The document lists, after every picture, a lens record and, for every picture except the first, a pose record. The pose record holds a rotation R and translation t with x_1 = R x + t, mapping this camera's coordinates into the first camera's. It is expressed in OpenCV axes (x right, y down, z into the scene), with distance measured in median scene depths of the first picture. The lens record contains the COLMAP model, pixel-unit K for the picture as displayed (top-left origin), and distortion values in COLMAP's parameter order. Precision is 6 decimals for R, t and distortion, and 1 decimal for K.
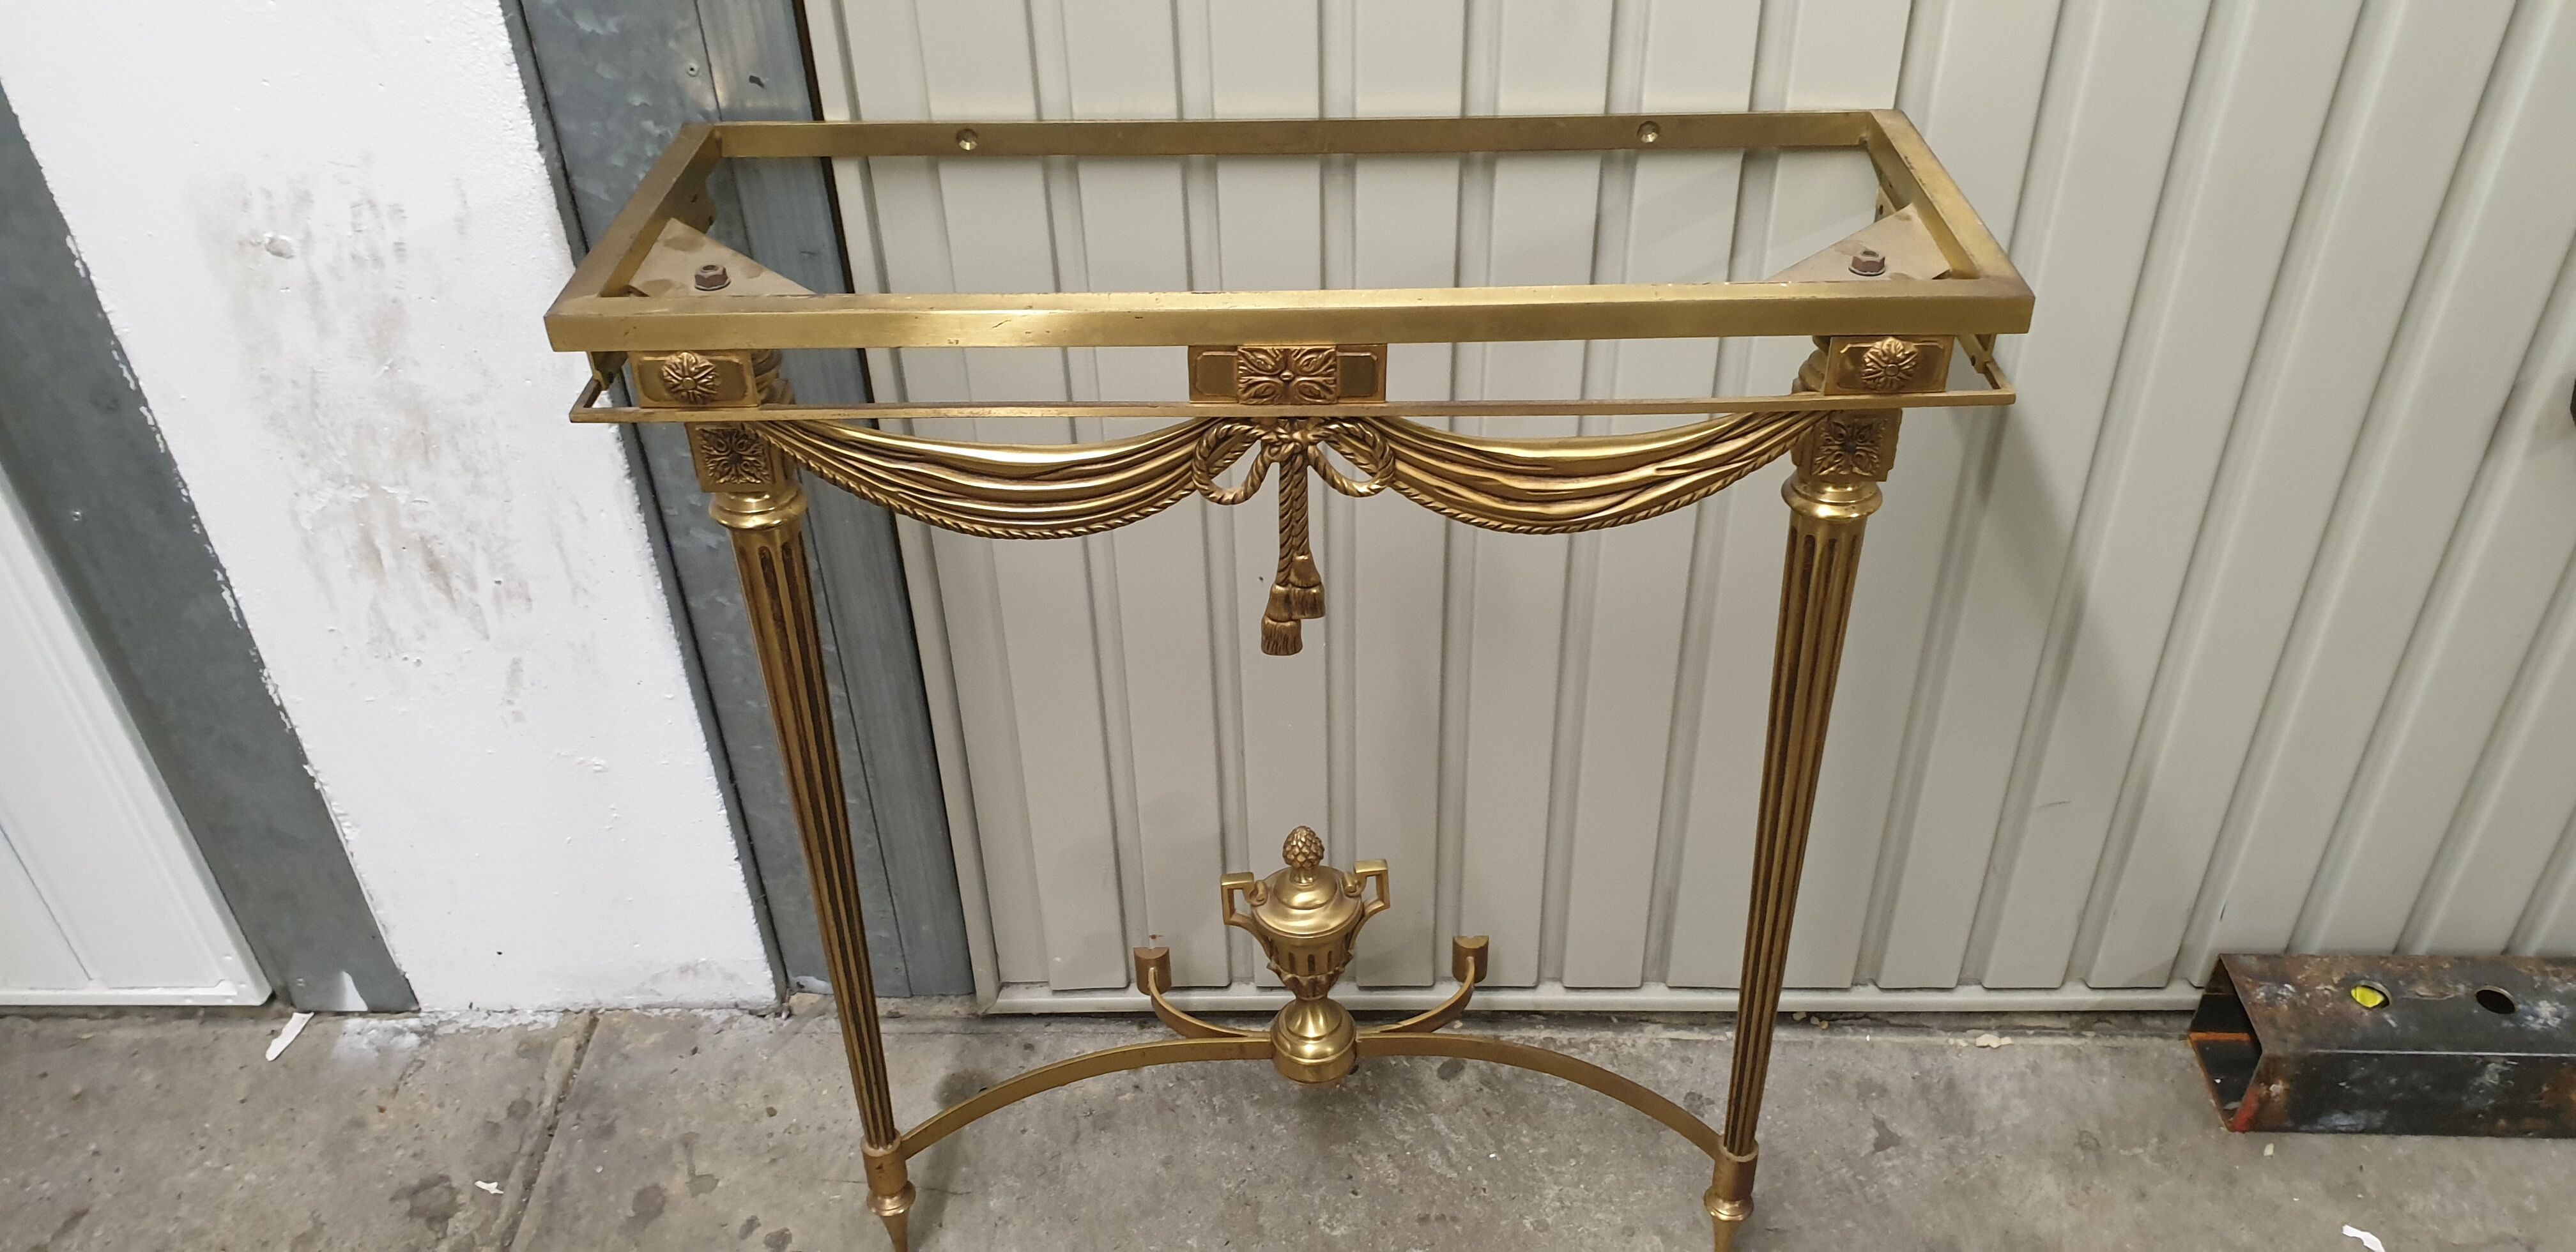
lens RADIAL K [[1919.4, 0, 1288.0], [0, 1919.4, 626.0], [0, 0, 1]] dist [-0.008498, -0.001436]
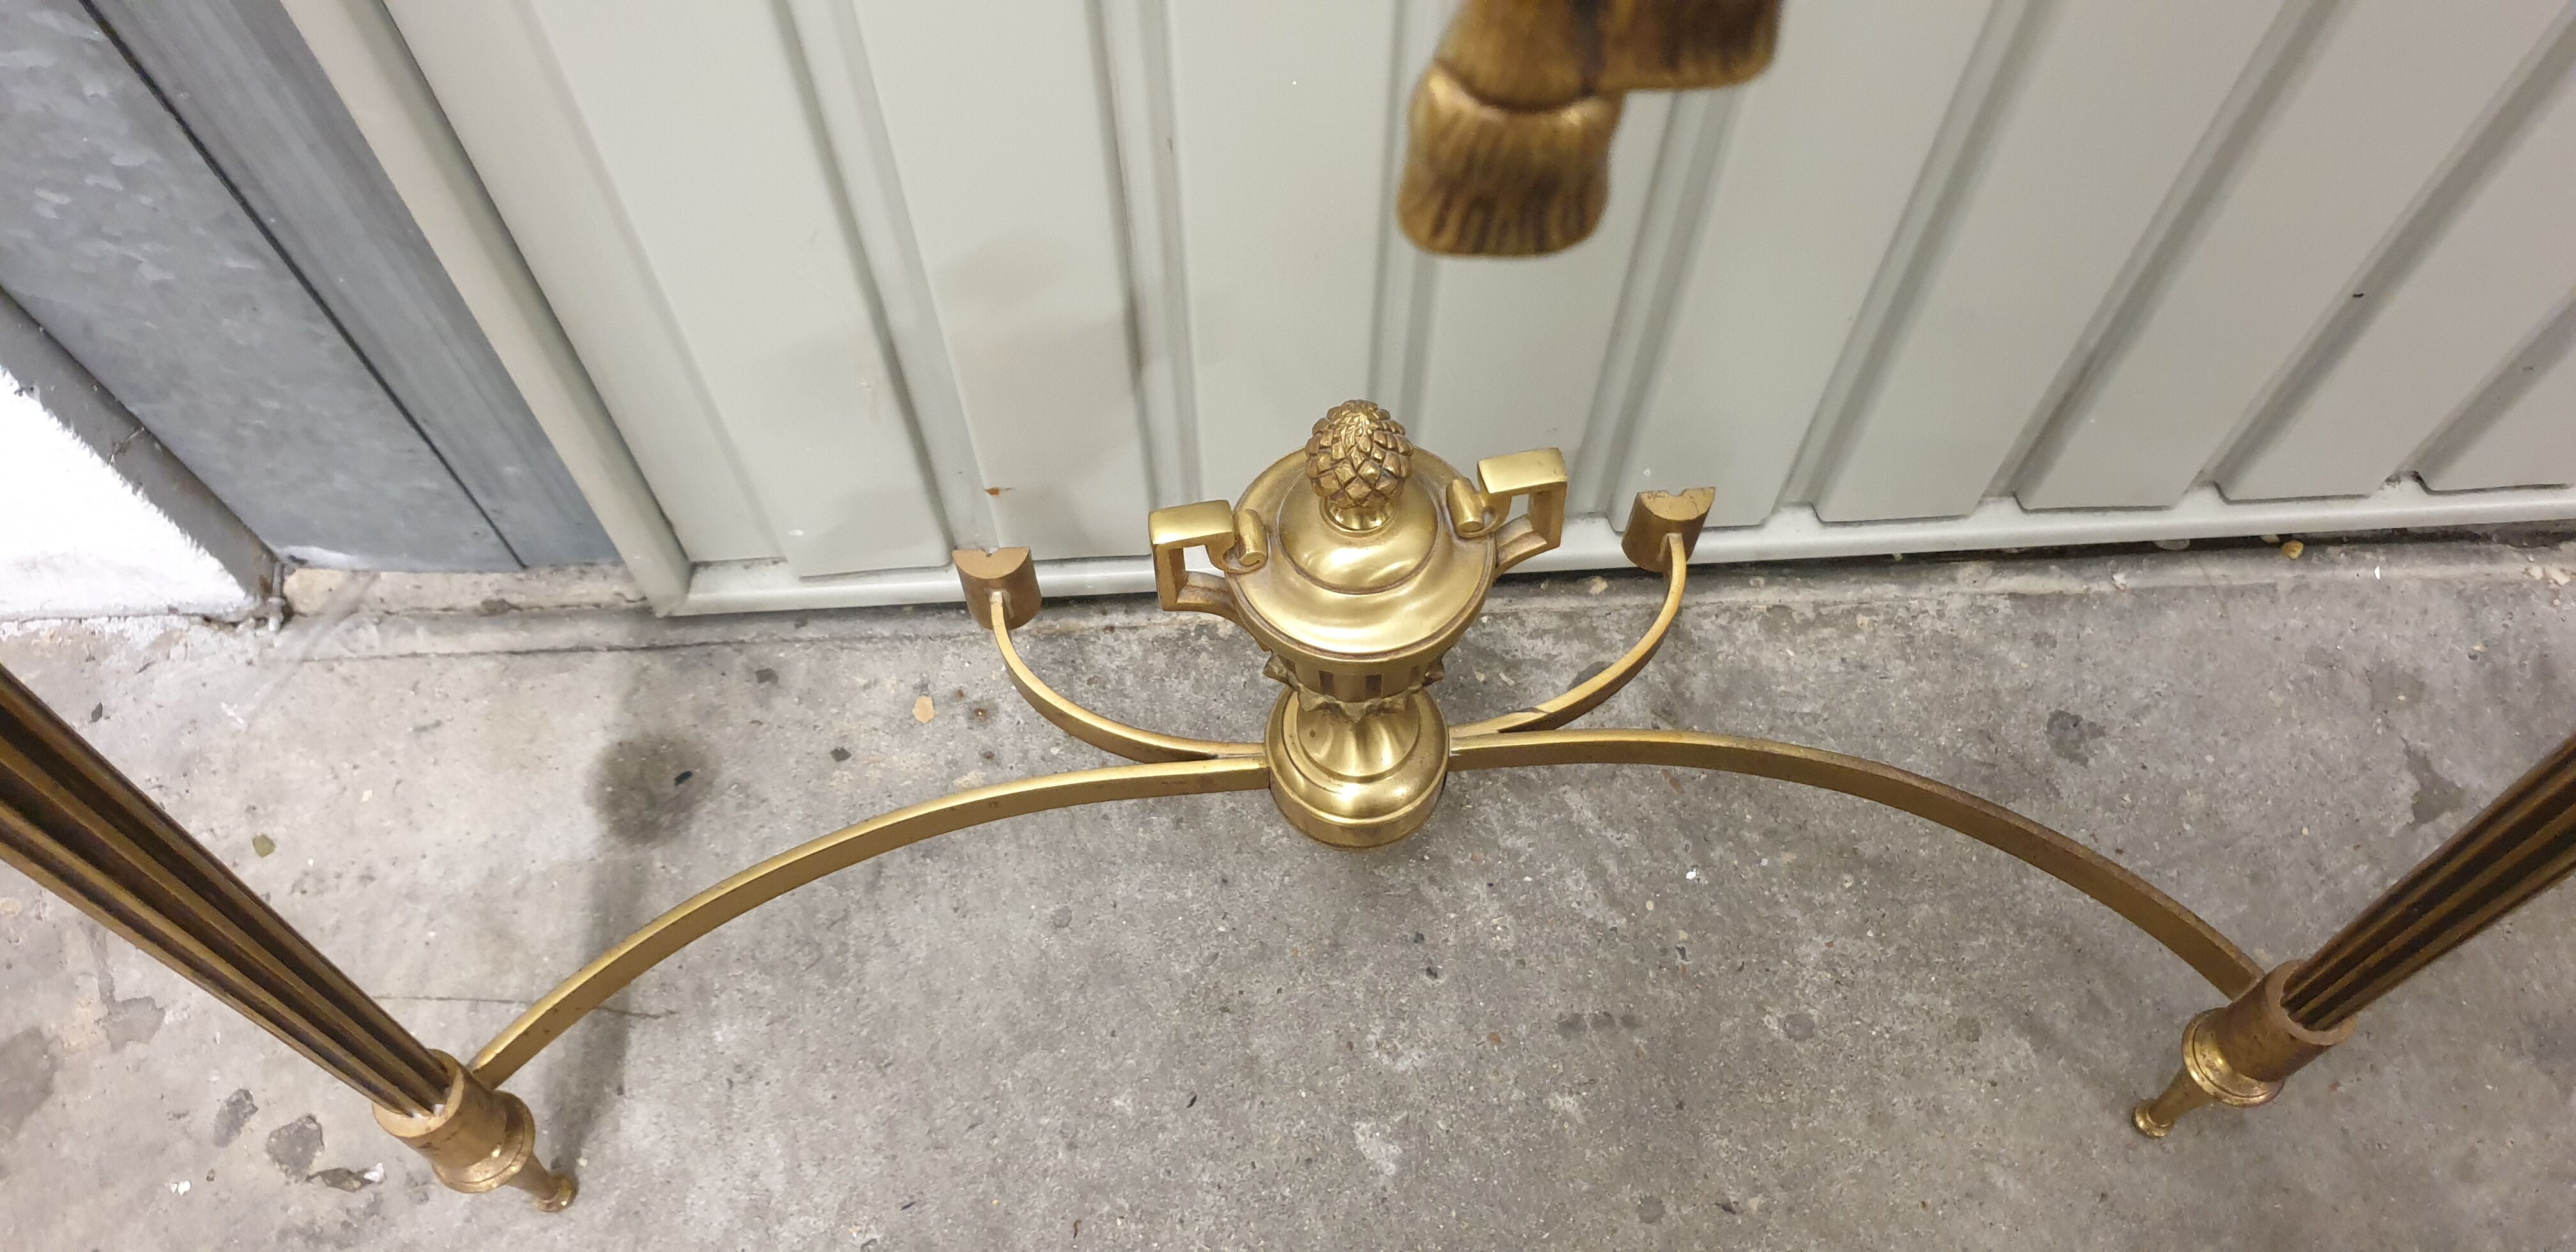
lens RADIAL K [[2048.9, 0, 1294.7], [0, 2048.9, 628.3], [0, 0, 1]] dist [0.007136, 0.003474]
pose [[0.997161, -0.055482, 0.050915, -0.024410], [0.027774, 0.899440, 0.436161, -0.026710], [-0.069994, -0.433508, 0.898427, 0.543766]]
